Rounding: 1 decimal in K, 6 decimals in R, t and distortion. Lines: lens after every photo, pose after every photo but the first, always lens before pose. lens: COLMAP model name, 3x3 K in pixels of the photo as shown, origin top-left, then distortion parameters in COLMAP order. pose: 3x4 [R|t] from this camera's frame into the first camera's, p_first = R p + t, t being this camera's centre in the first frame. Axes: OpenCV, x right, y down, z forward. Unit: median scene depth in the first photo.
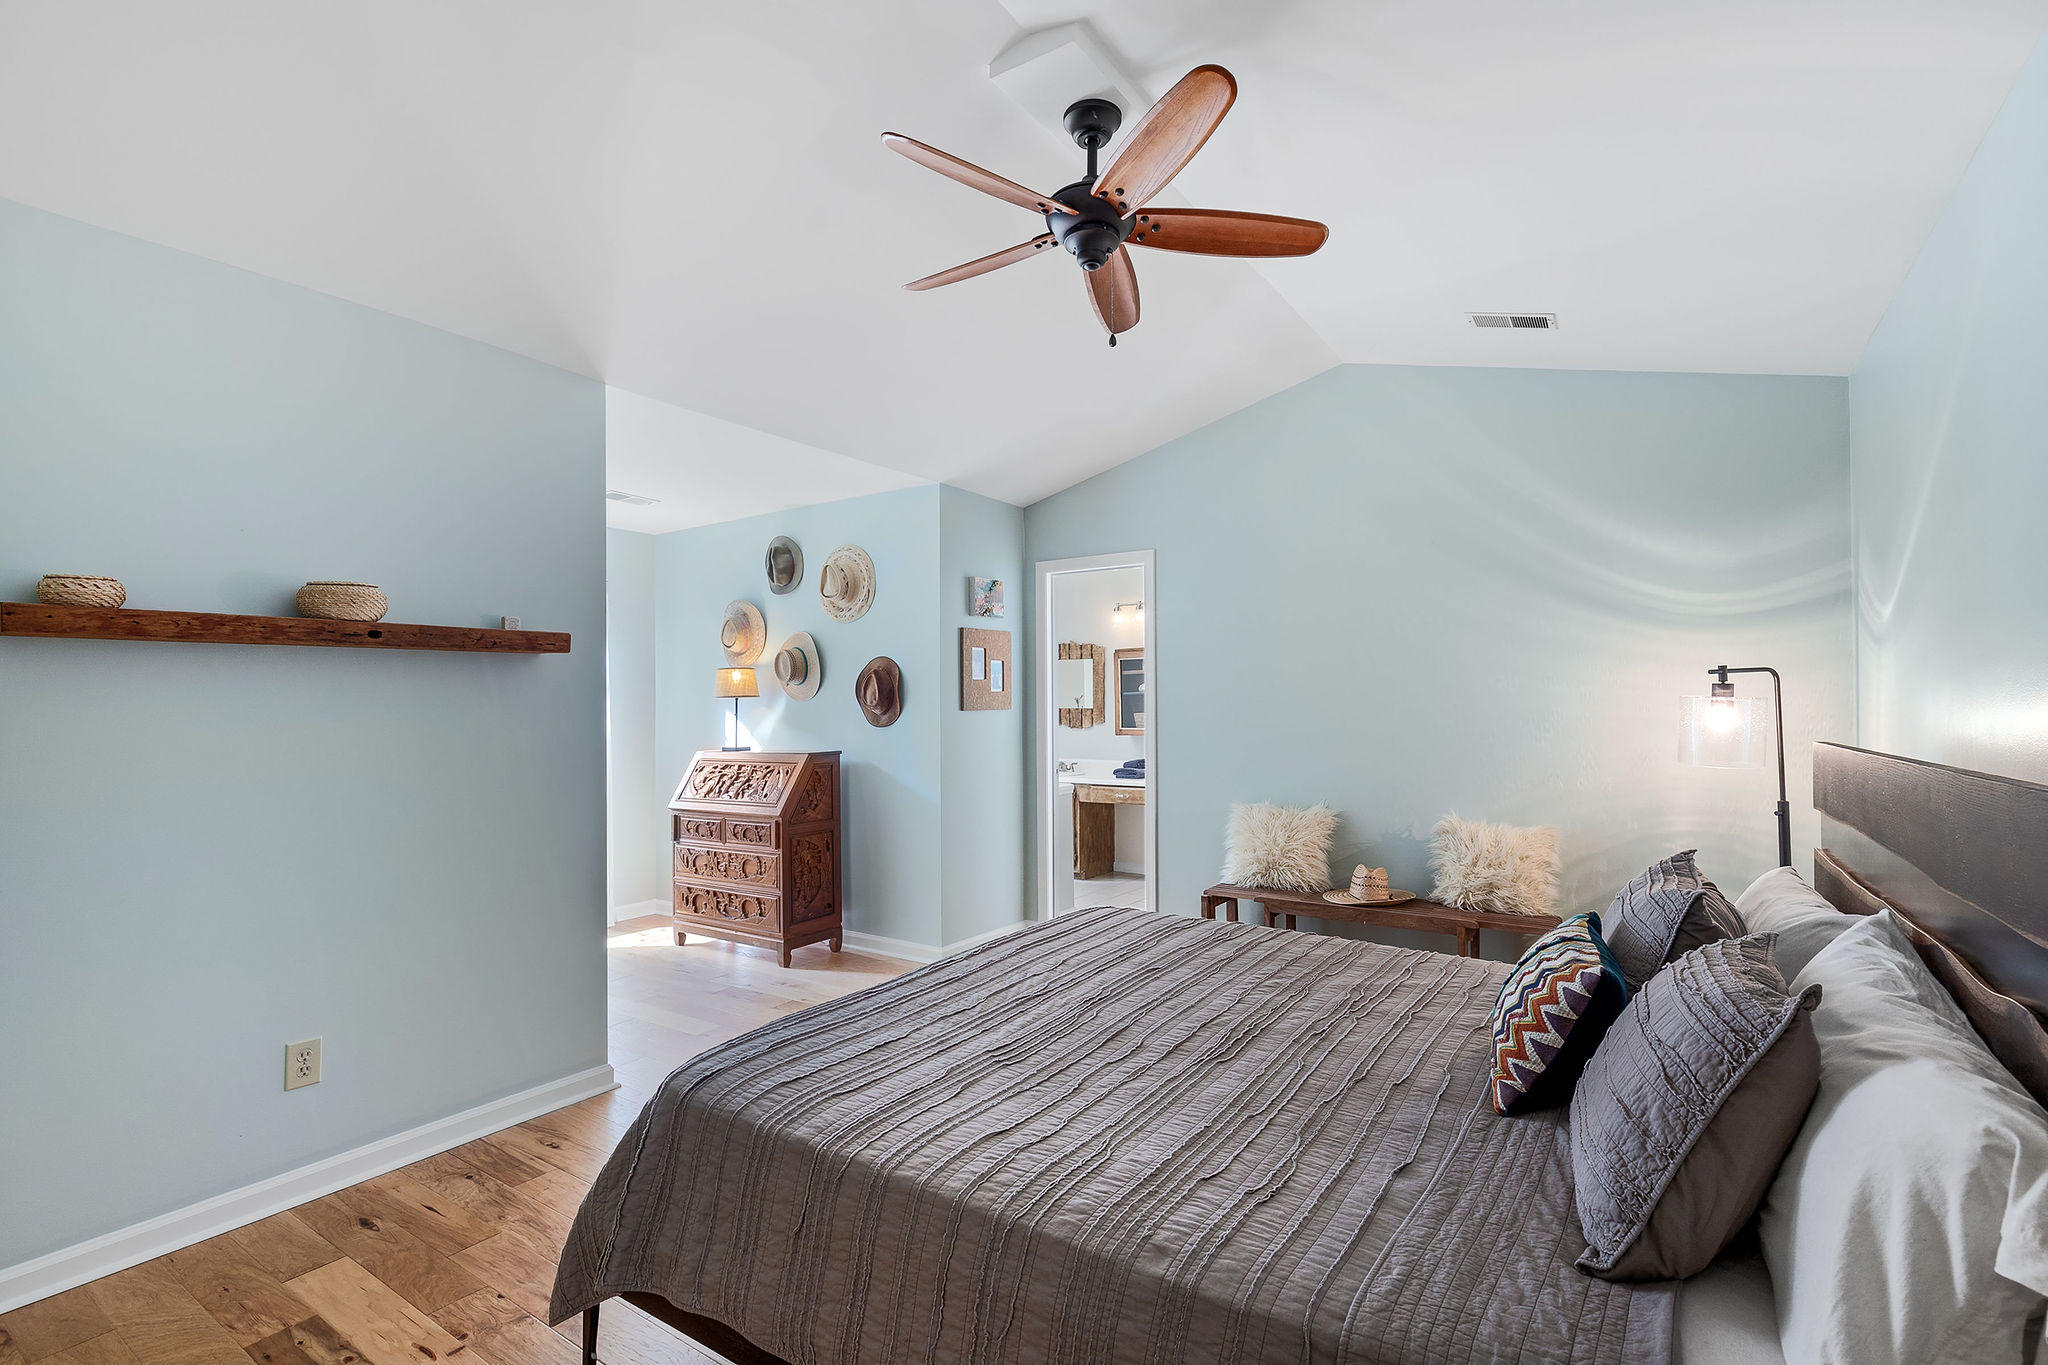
lens RADIAL K [[921.5, 0, 1019.4], [0, 921.5, 692.5], [0, 0, 1]] dist [0.001062, -0.000098]
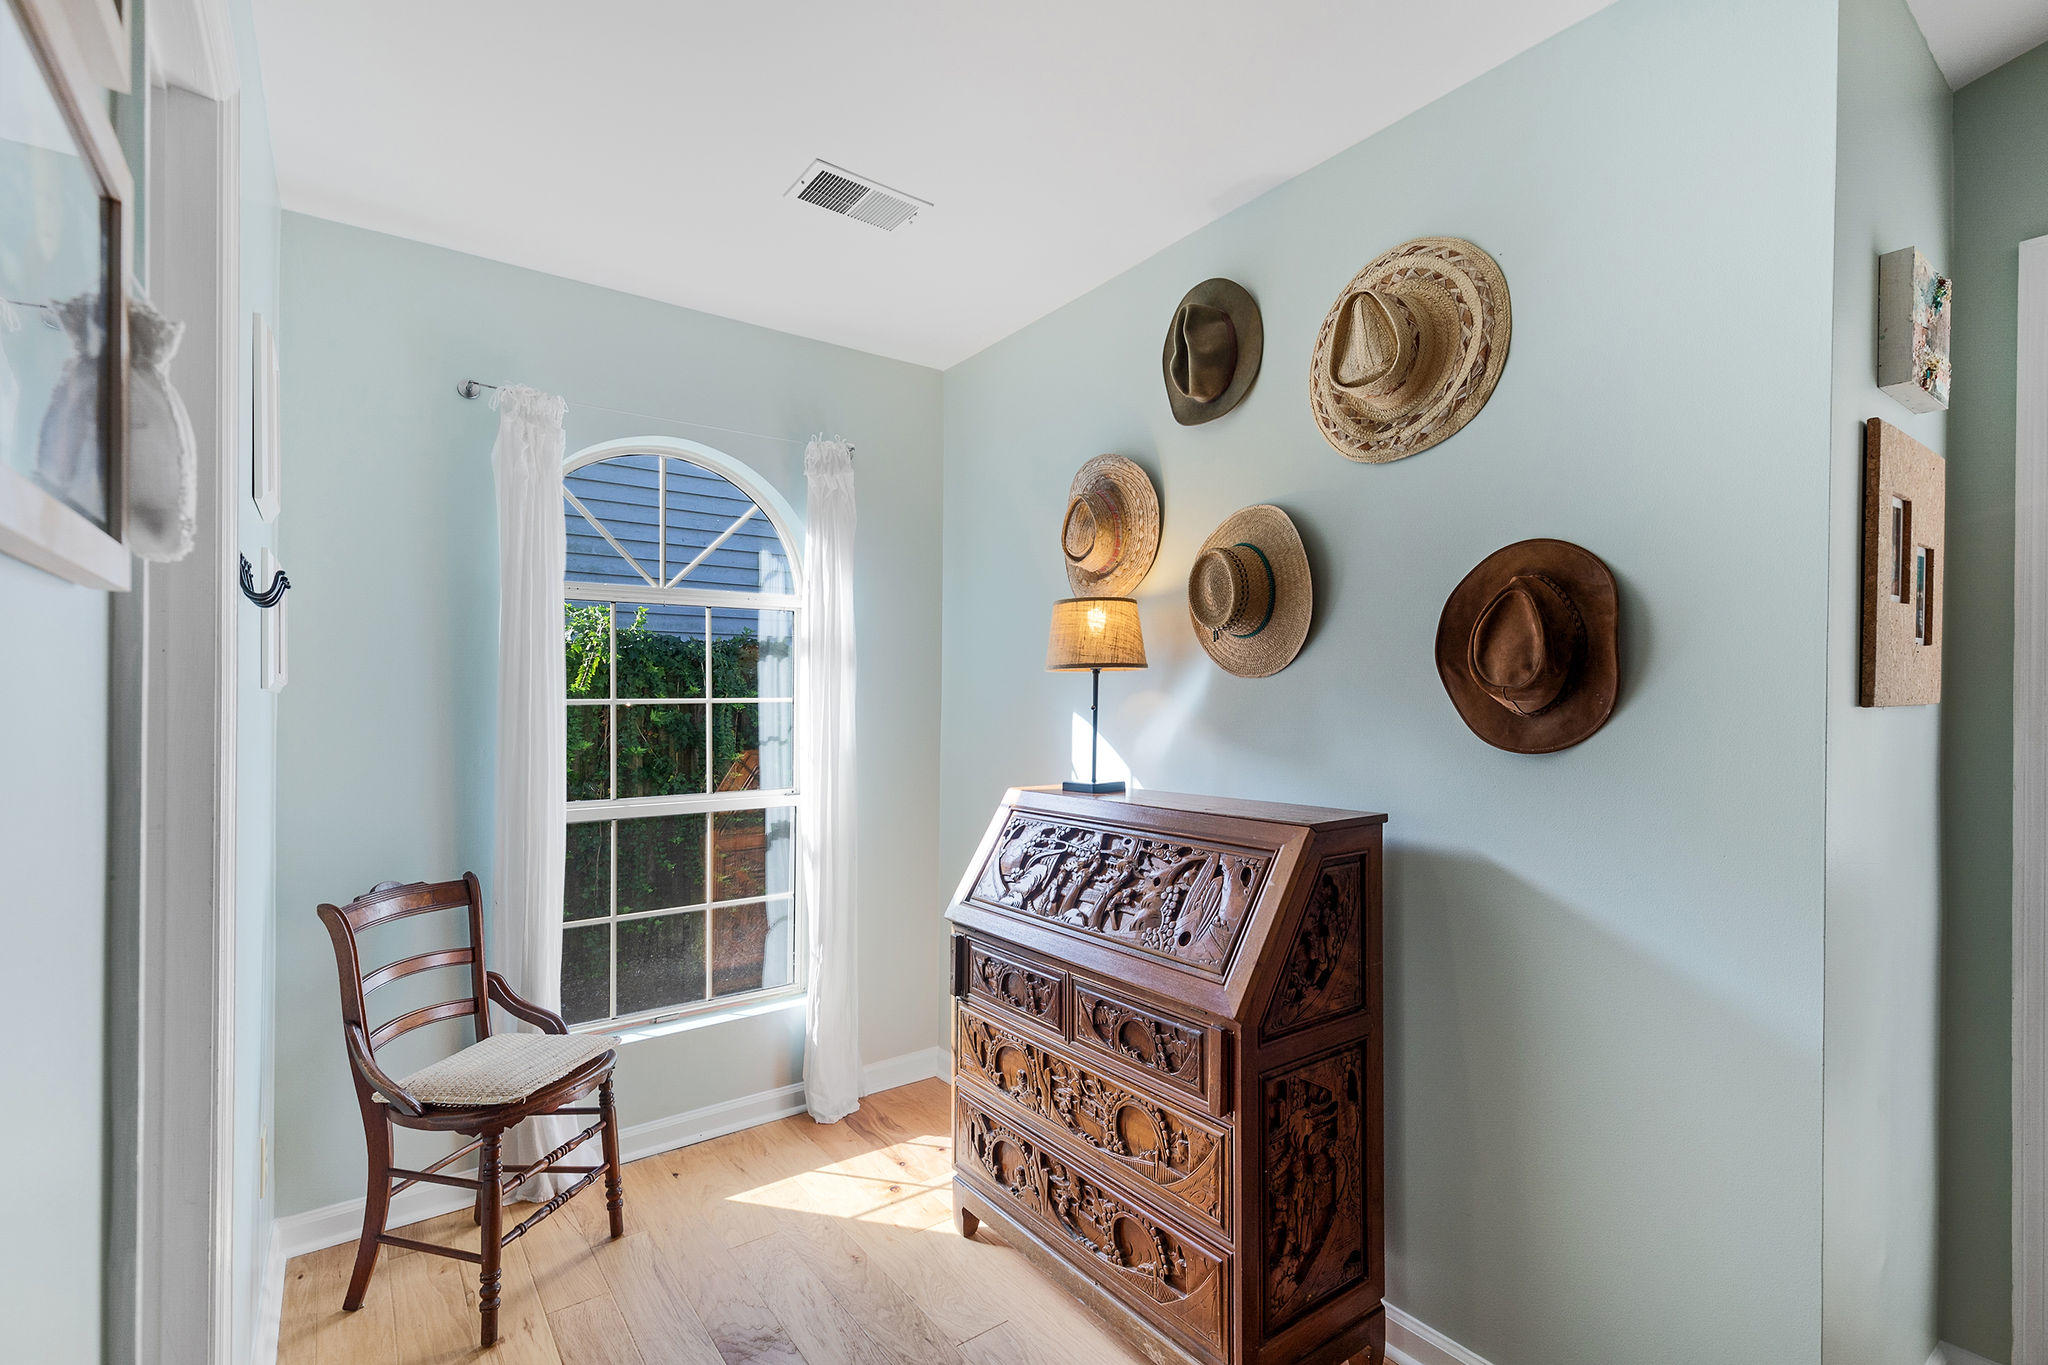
lens RADIAL K [[921.5, 0, 1019.4], [0, 921.5, 692.5], [0, 0, 1]] dist [0.001062, -0.000098]
pose [[0.942722, 0.013242, -0.333318, -0.213020], [-0.012526, 0.999912, 0.004297, 0.016300], [0.333345, 0.000124, 0.942805, 0.628305]]
